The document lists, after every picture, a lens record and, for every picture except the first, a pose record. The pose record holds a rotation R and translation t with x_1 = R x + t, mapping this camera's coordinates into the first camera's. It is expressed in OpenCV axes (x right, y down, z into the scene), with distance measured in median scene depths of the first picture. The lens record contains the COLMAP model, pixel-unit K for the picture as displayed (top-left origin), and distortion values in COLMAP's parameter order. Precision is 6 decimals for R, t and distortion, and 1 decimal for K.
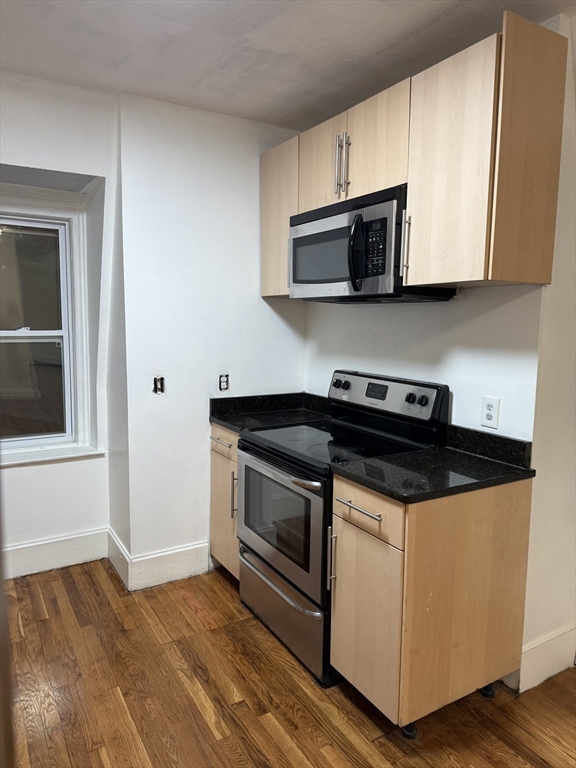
lens RADIAL K [[532.8, 0, 288.0], [0, 532.8, 384.0], [0, 0, 1]] dist [0.084942, -0.108692]
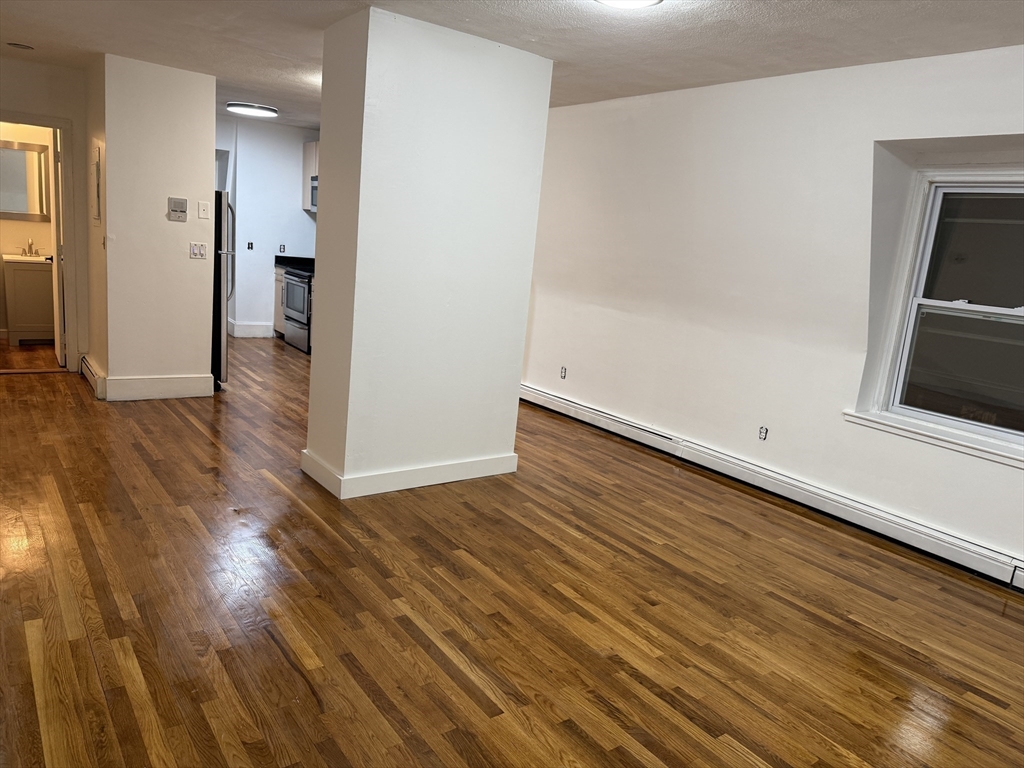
lens RADIAL K [[710.5, 0, 512.0], [0, 710.5, 384.0], [0, 0, 1]] dist [0.084942, -0.108692]
pose [[0.994560, 0.057712, 0.086718, 0.624274], [-0.065089, 0.994271, 0.084790, 0.250782], [-0.081327, -0.089973, 0.992618, -2.143617]]
